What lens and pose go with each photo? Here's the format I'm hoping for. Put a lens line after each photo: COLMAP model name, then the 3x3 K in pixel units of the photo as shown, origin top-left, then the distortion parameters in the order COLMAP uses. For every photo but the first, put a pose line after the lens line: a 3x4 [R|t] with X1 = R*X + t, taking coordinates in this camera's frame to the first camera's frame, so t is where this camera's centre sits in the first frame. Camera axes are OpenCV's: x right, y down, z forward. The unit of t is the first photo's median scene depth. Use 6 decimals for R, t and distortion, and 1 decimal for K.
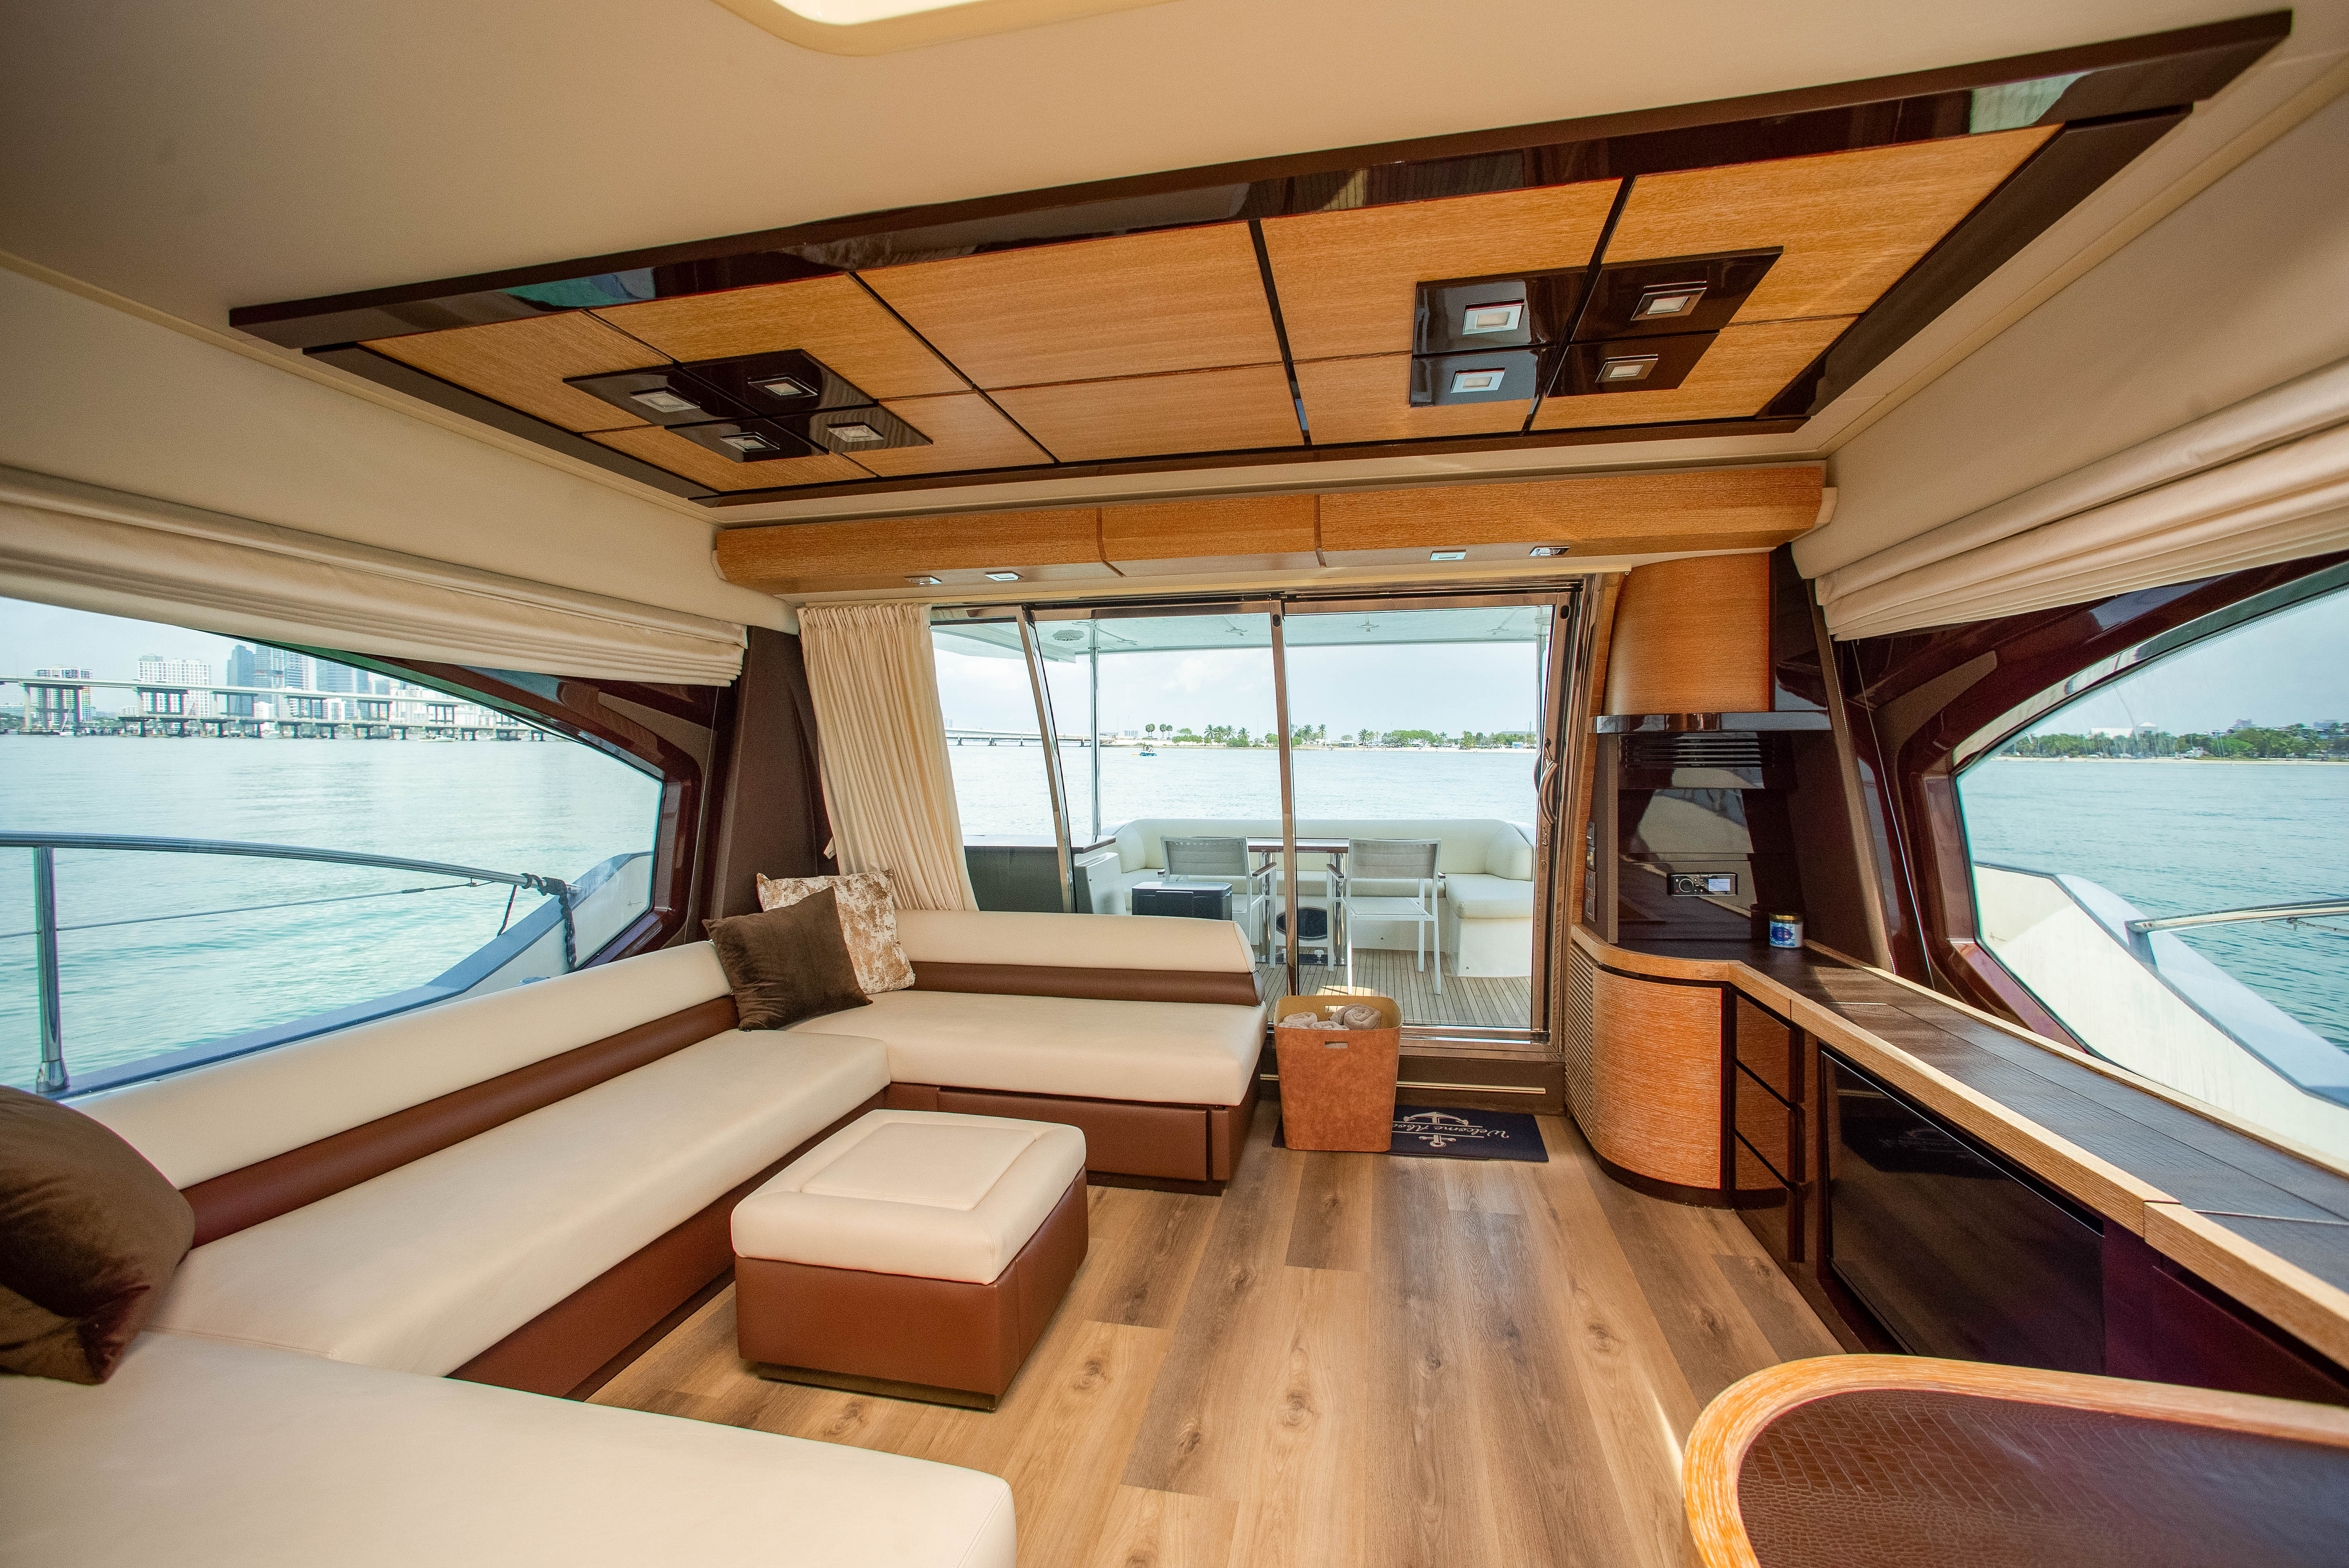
lens RADIAL K [[977.6, 0, 1177.2], [0, 977.6, 780.5], [0, 0, 1]] dist [-0.065718, 0.032056]
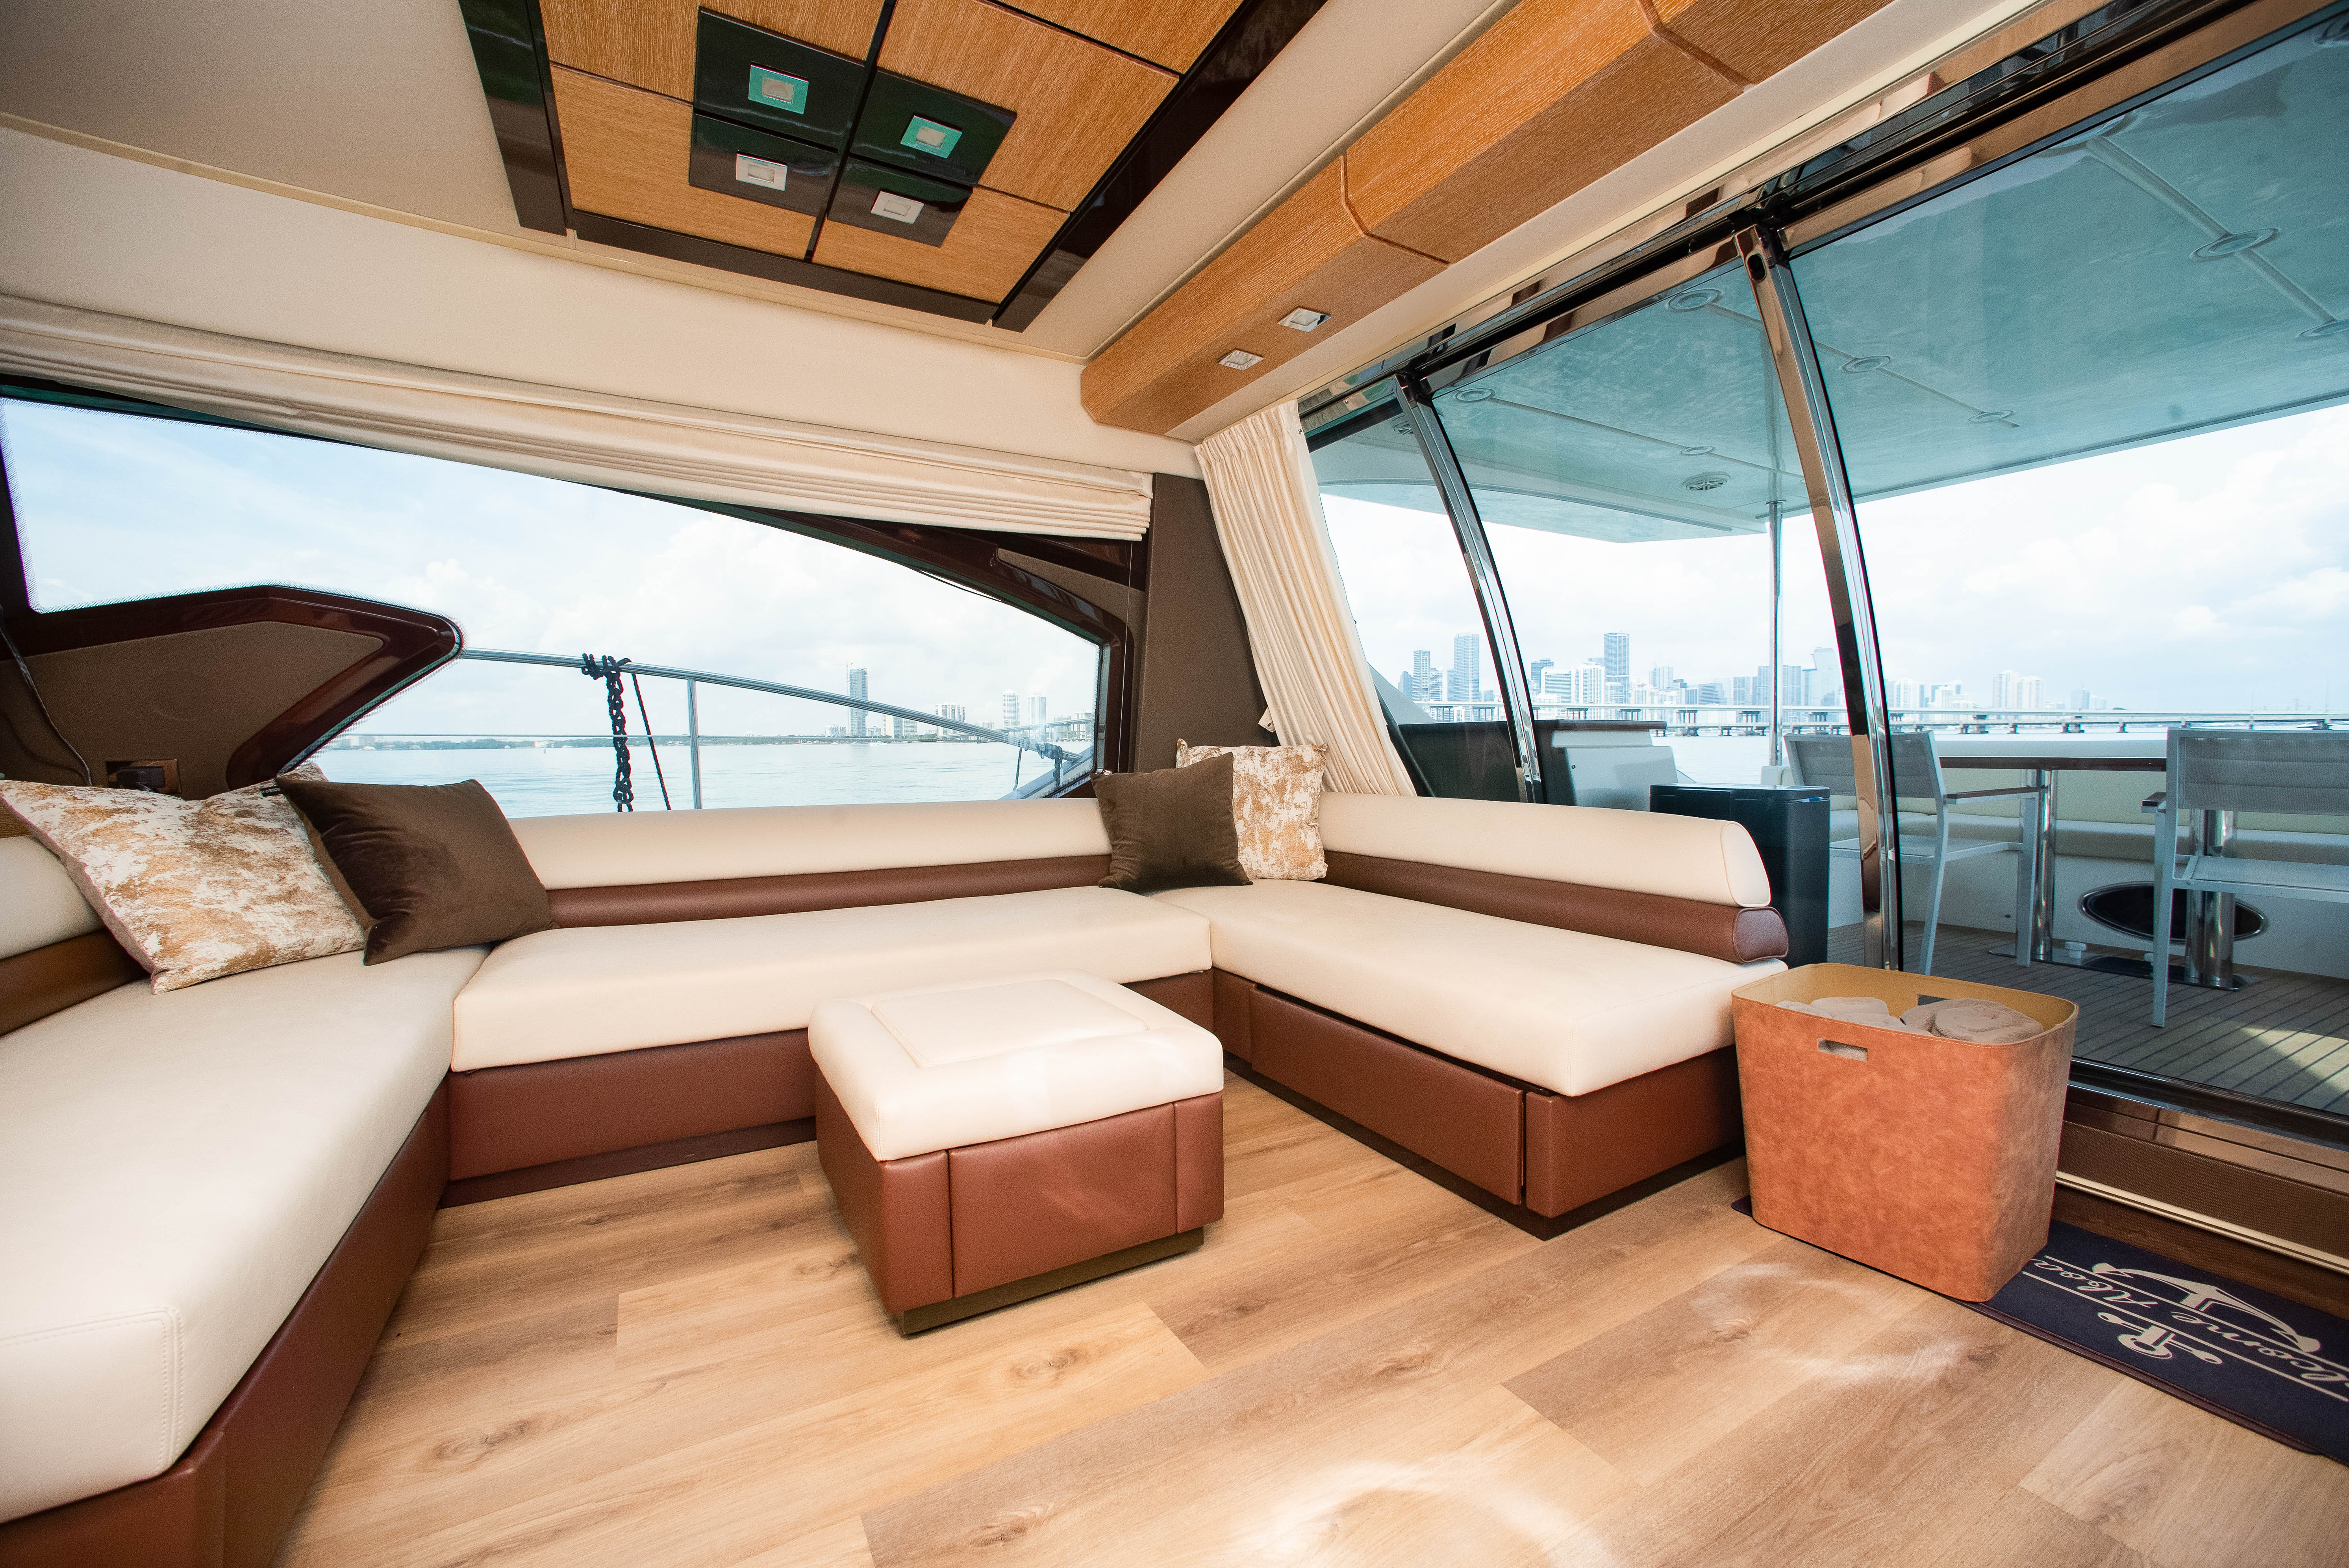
lens RADIAL K [[954.3, 0, 1176.3], [0, 954.3, 780.1], [0, 0, 1]] dist [-0.067496, 0.033624]
pose [[0.660587, 0.030866, -0.750115, 0.287186], [-0.014413, 0.999492, 0.028435, 0.117132], [0.750611, -0.007972, 0.660696, 0.400959]]
